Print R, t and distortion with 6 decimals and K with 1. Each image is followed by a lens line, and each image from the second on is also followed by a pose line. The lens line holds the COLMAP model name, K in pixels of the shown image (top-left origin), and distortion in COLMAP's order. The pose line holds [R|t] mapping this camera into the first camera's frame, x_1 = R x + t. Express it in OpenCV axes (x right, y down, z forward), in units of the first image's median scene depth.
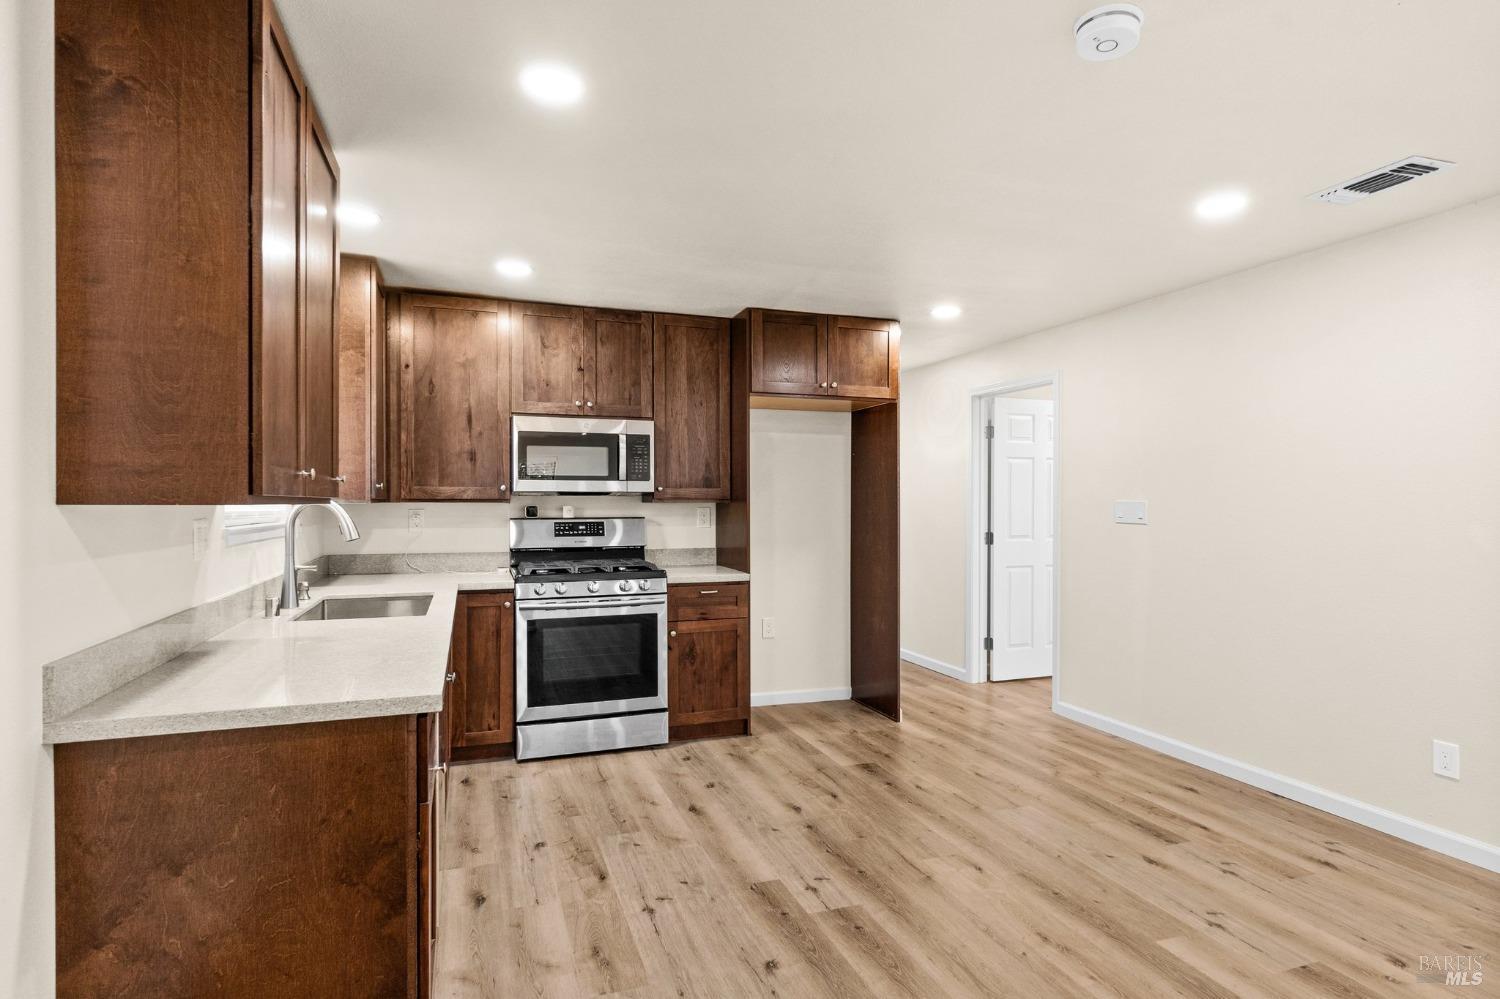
lens RADIAL K [[792.9, 0, 750.0], [0, 792.9, 499.5], [0, 0, 1]] dist [0.003072, 0.000475]
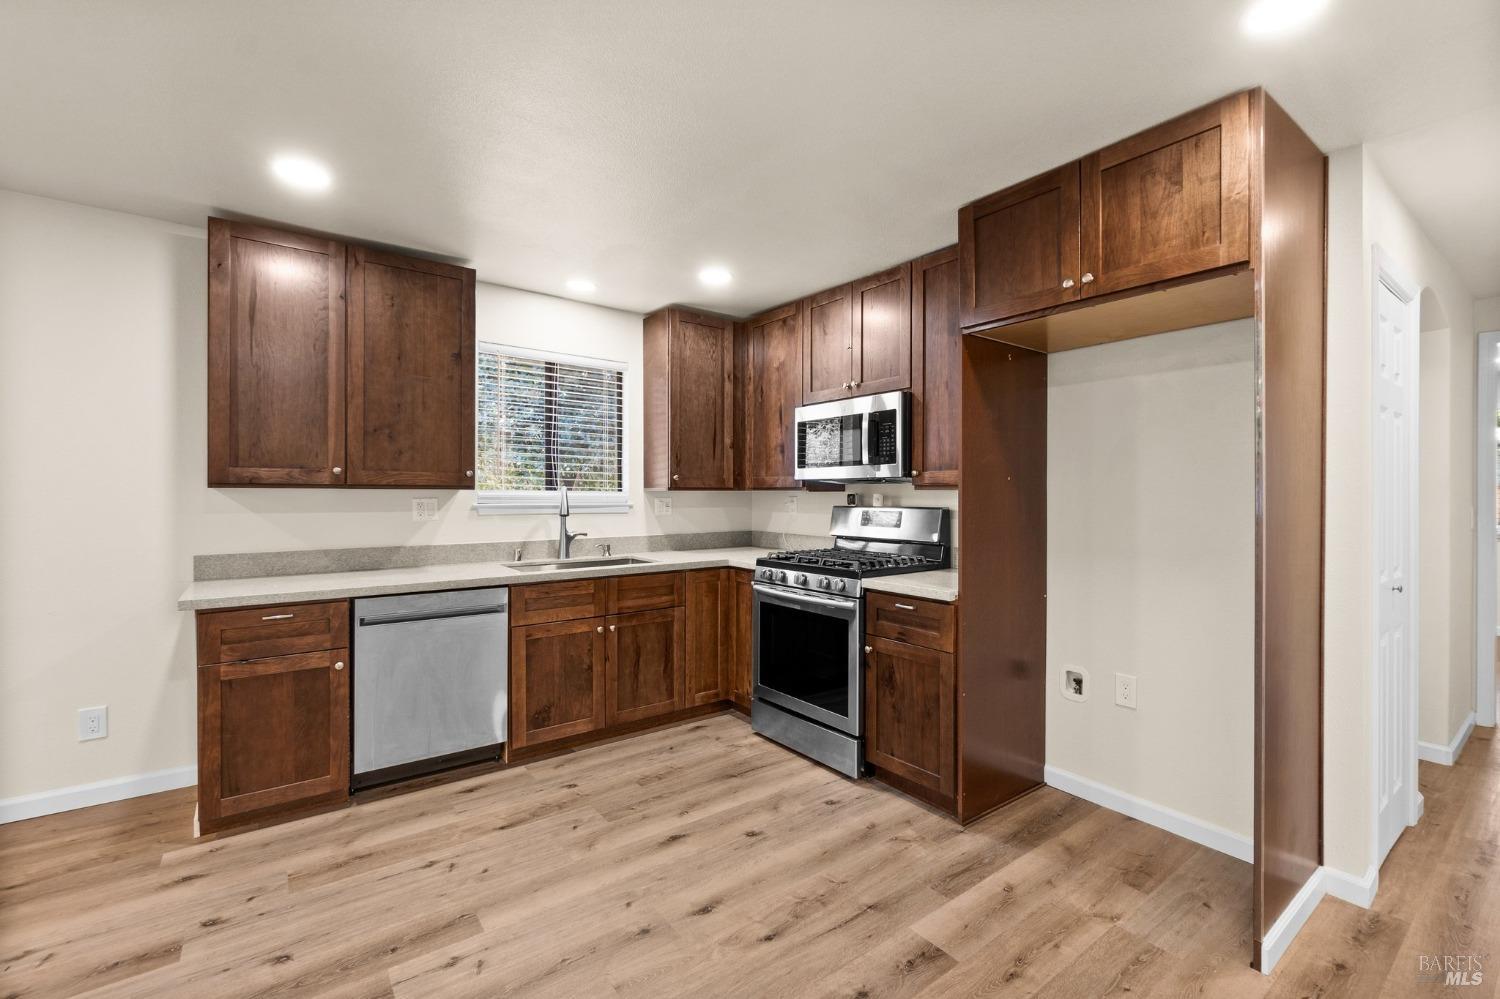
lens RADIAL K [[646.0, 0, 758.7], [0, 646.0, 492.8], [0, 0, 1]] dist [-0.001695, 0.000205]
pose [[0.311068, 0.000047, -0.950388, 0.508172], [0.000382, 1.000000, 0.000174, 0.007065], [0.950387, -0.000417, 0.311068, 0.691998]]
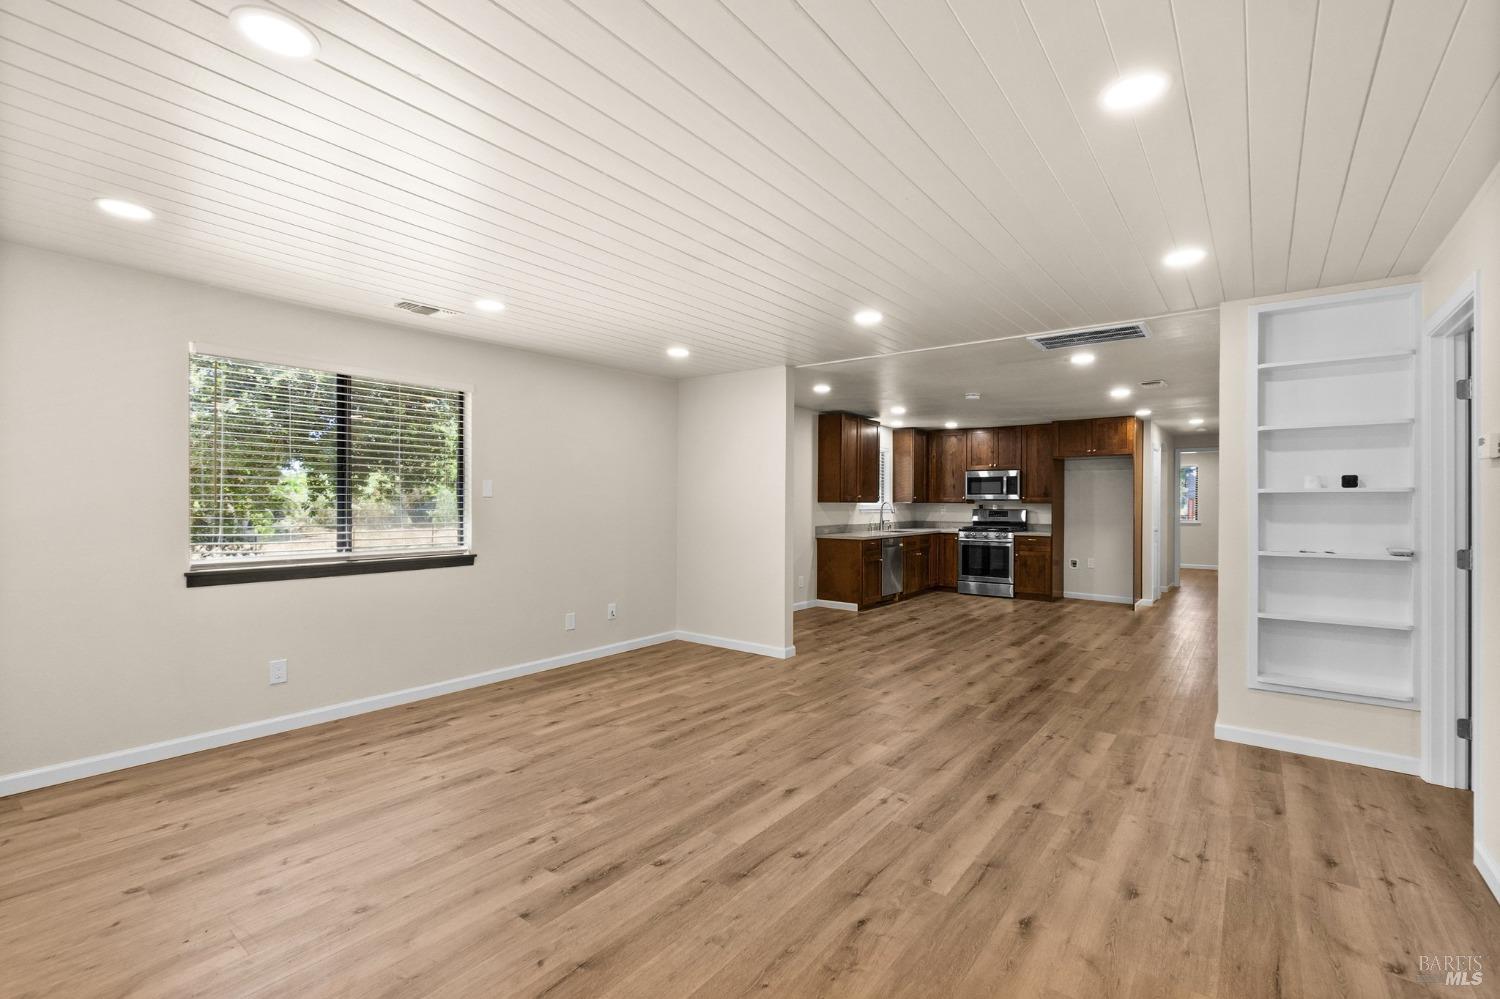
lens RADIAL K [[663.1, 0, 759.7], [0, 663.1, 501.7], [0, 0, 1]] dist [-0.002554, -0.000075]
pose [[0.558676, 0.000027, -0.829386, 1.212884], [-0.004832, 0.999983, -0.003222, 0.009829], [0.829372, 0.005807, 0.558667, -0.873159]]
